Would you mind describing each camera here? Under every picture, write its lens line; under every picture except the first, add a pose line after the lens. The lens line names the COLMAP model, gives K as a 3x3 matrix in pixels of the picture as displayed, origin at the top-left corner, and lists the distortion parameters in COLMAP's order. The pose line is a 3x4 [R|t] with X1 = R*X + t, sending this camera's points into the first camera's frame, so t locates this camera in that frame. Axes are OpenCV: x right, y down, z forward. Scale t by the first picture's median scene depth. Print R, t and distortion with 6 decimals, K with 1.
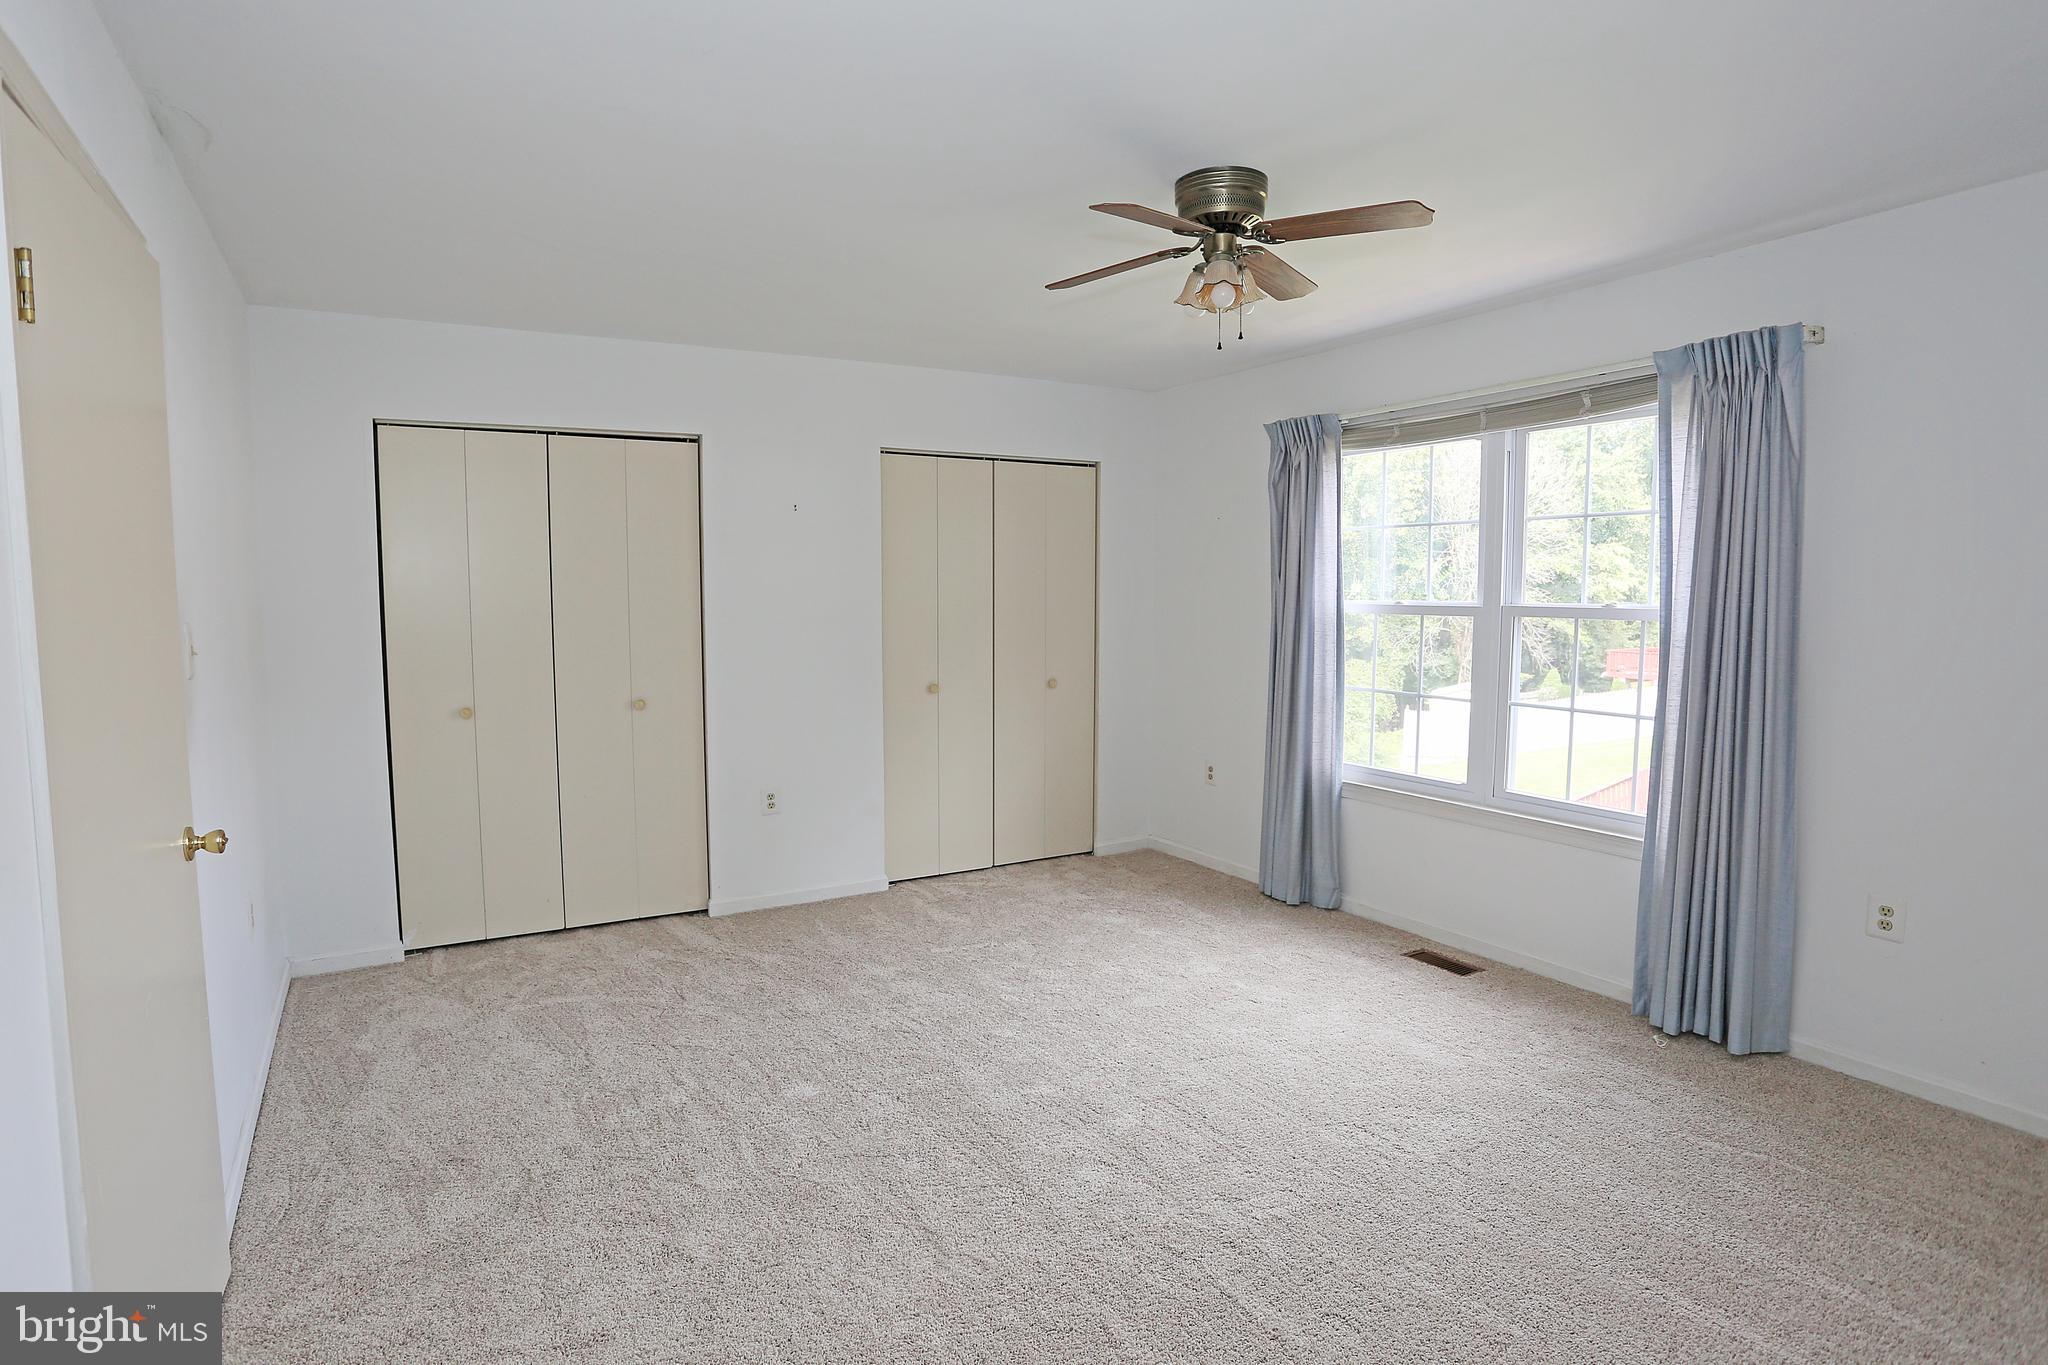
lens RADIAL K [[1004.5, 0, 1024.4], [0, 1004.5, 675.4], [0, 0, 1]] dist [-0.083229, 0.041948]
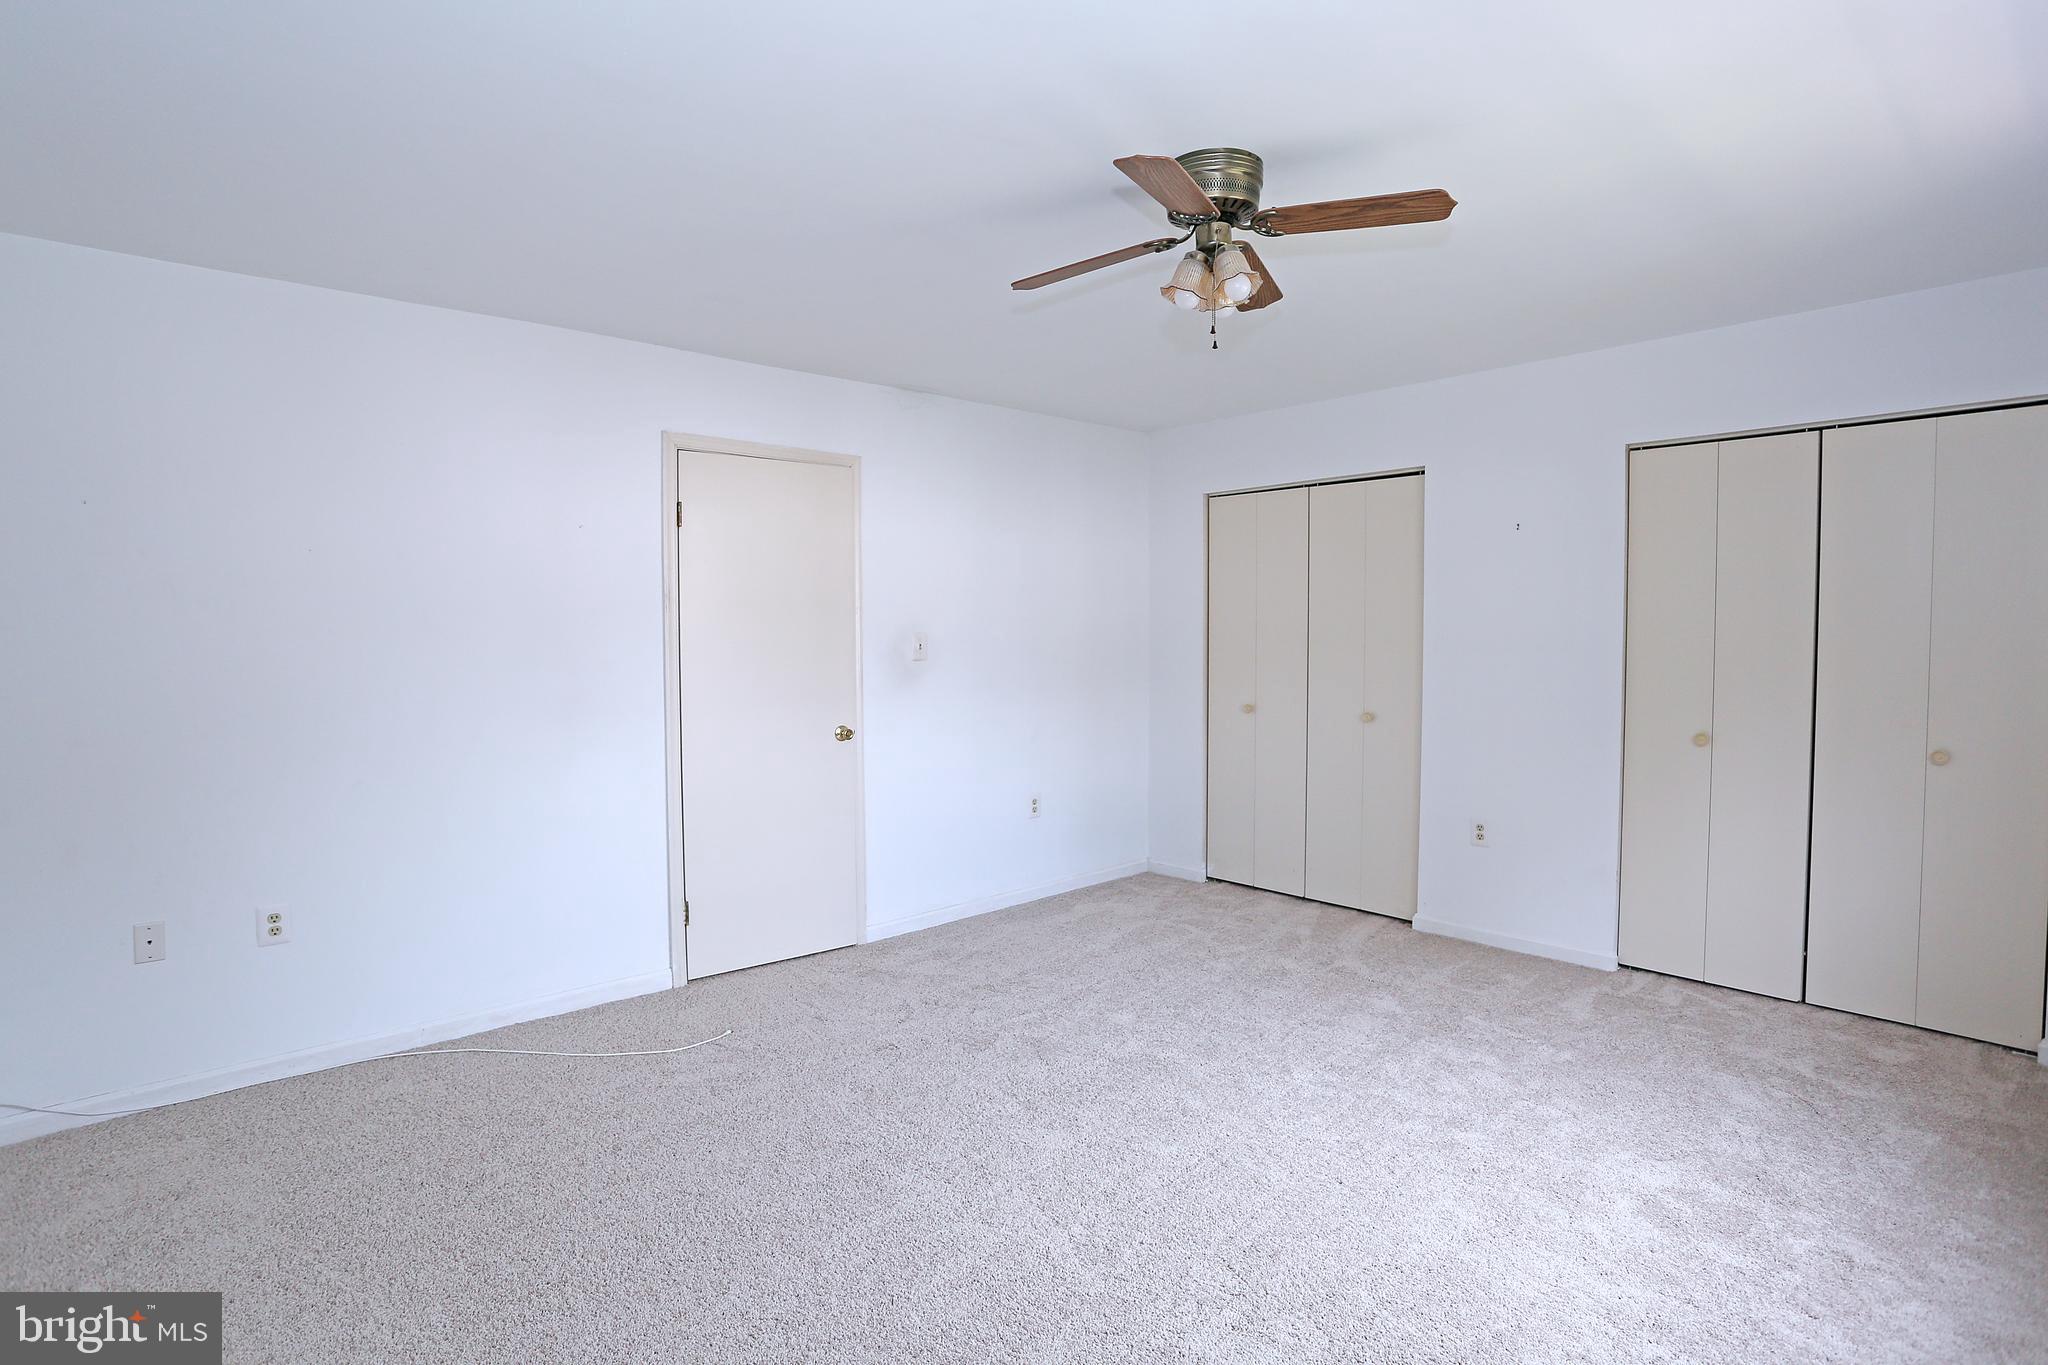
lens RADIAL K [[1004.5, 0, 1024.4], [0, 1004.5, 675.4], [0, 0, 1]] dist [-0.083229, 0.041948]
pose [[0.246997, 0.052193, -0.967609, 0.566037], [-0.075497, 0.996550, 0.034483, -0.025597], [0.966071, 0.064534, 0.250086, 0.332392]]
